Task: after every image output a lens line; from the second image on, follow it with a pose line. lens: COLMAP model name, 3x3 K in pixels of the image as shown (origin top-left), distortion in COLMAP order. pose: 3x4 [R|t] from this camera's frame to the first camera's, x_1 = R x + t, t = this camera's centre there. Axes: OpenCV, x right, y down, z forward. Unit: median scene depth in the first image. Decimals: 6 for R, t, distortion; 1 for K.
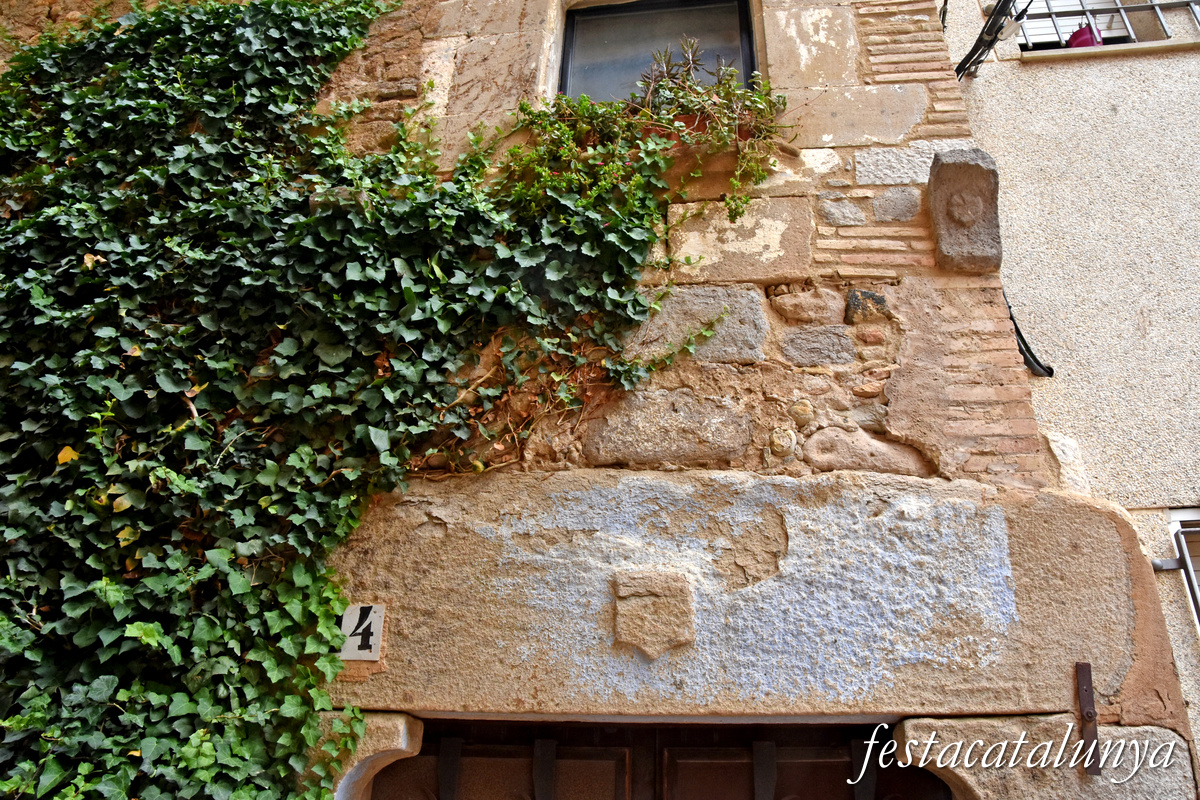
lens RADIAL K [[908.2, 0, 606.4], [0, 908.2, 401.6], [0, 0, 1]] dist [-0.133861, 0.058126]
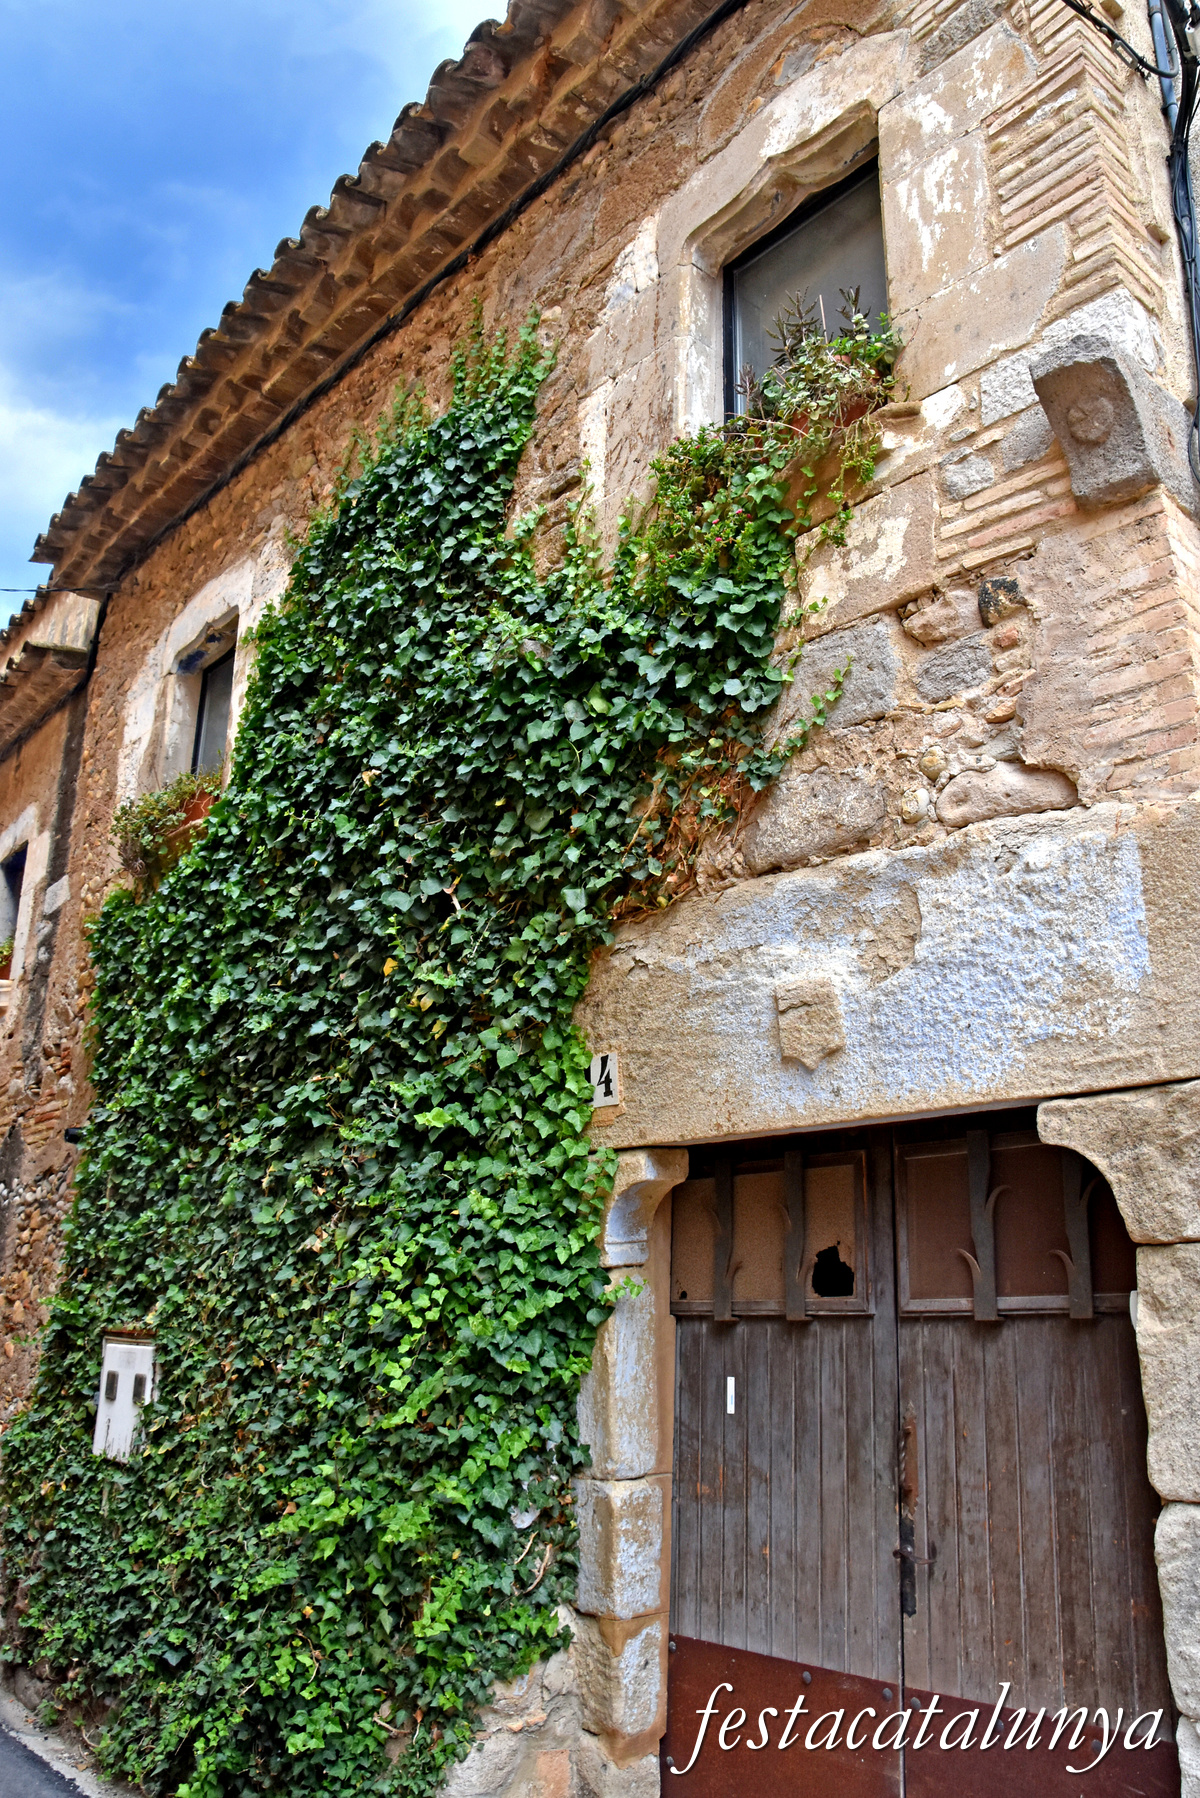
lens RADIAL K [[1360.9, 0, 592.3], [0, 1360.9, 899.8], [0, 0, 1]] dist [-0.133861, 0.058126]
pose [[0.752912, -0.217307, -0.621209, 0.740200], [0.341206, 0.936036, 0.086108, -0.087020], [0.562762, -0.276792, 0.778900, -0.213632]]
